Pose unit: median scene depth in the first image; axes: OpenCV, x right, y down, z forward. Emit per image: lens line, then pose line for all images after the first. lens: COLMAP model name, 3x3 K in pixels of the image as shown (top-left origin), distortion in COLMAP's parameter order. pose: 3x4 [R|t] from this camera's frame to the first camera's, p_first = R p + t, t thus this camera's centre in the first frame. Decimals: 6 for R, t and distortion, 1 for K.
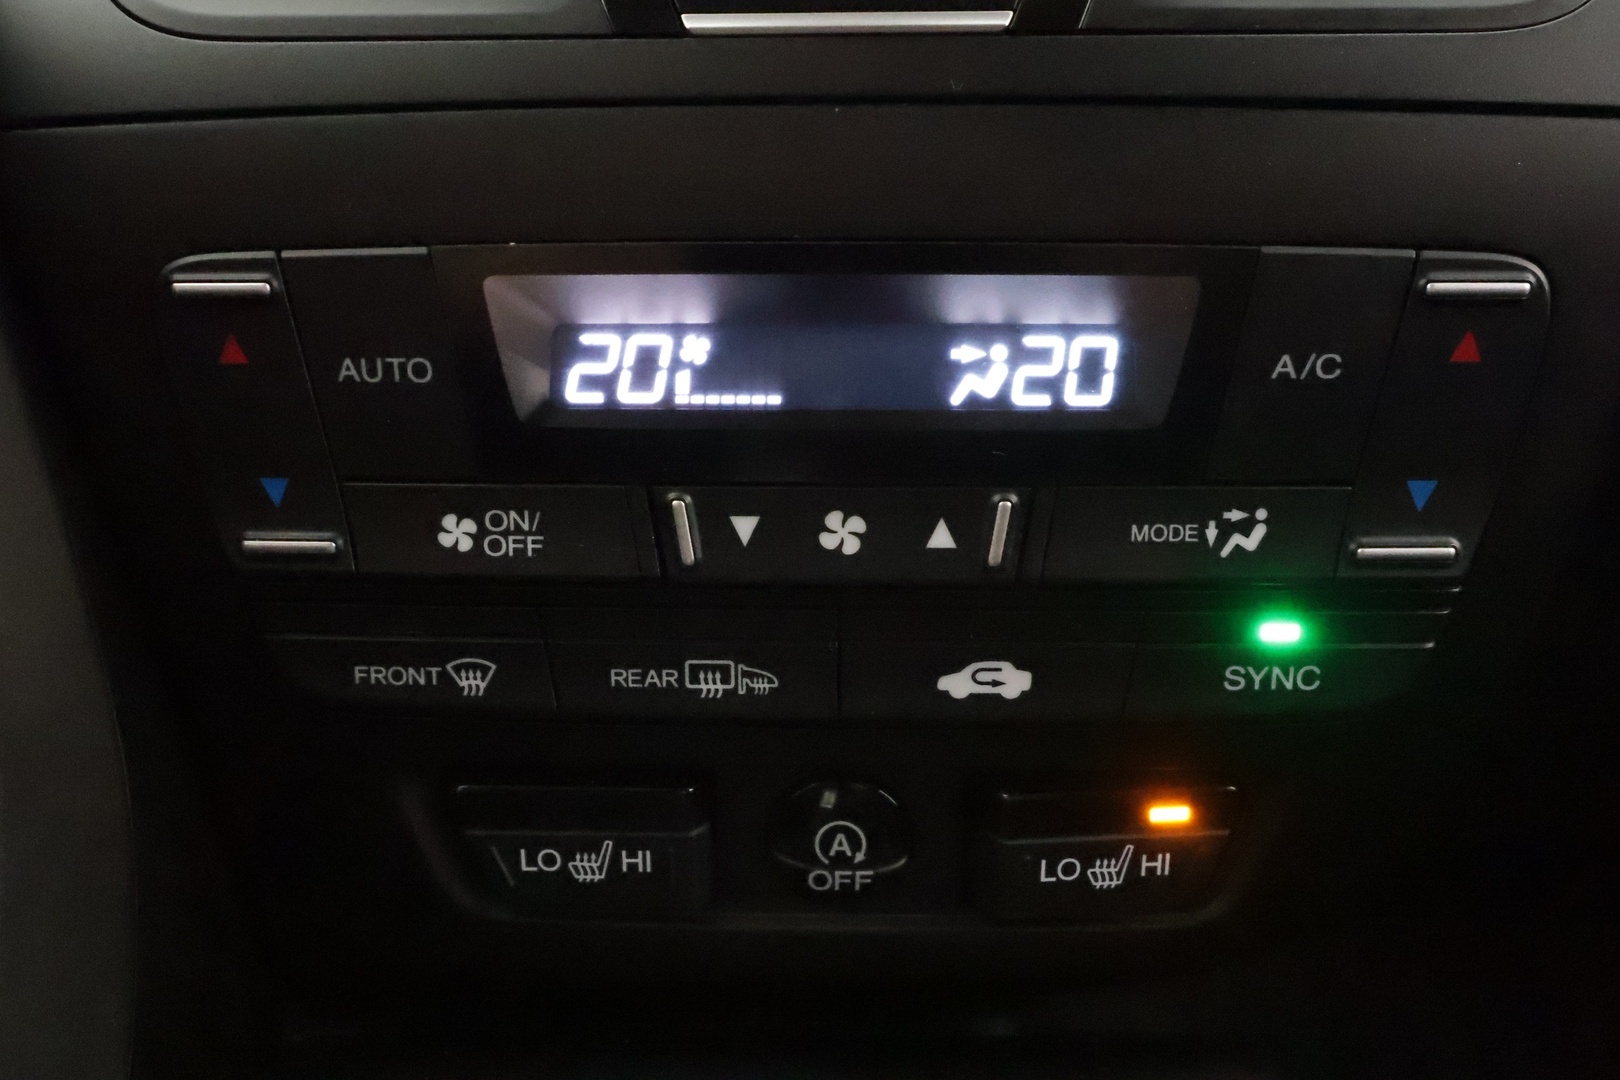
lens RADIAL K [[1274.8, 0, 810.0], [0, 1274.8, 540.0], [0, 0, 1]] dist [0.004320, 0.002807]
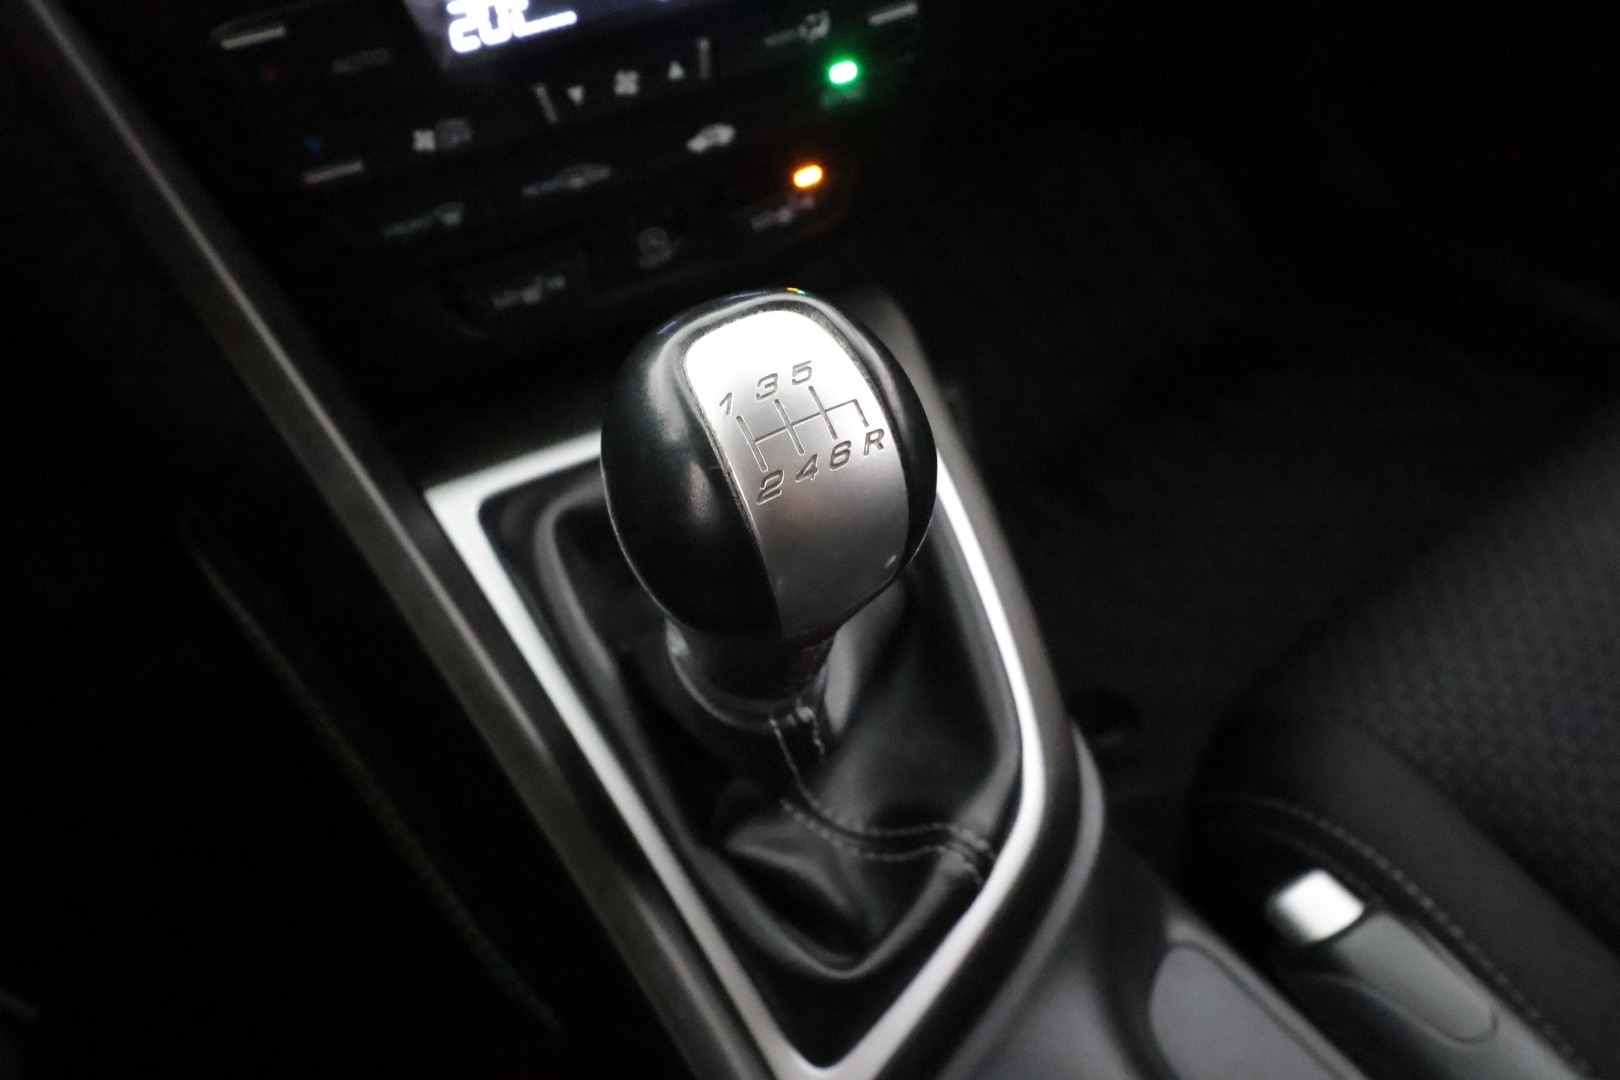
lens RADIAL K [[1274.8, 0, 810.0], [0, 1274.8, 540.0], [0, 0, 1]] dist [0.004320, 0.002807]
pose [[0.903739, -0.357602, 0.235322, -0.410116], [0.200932, 0.839746, 0.504434, -0.331311], [-0.377997, -0.408593, 0.830765, -0.936807]]
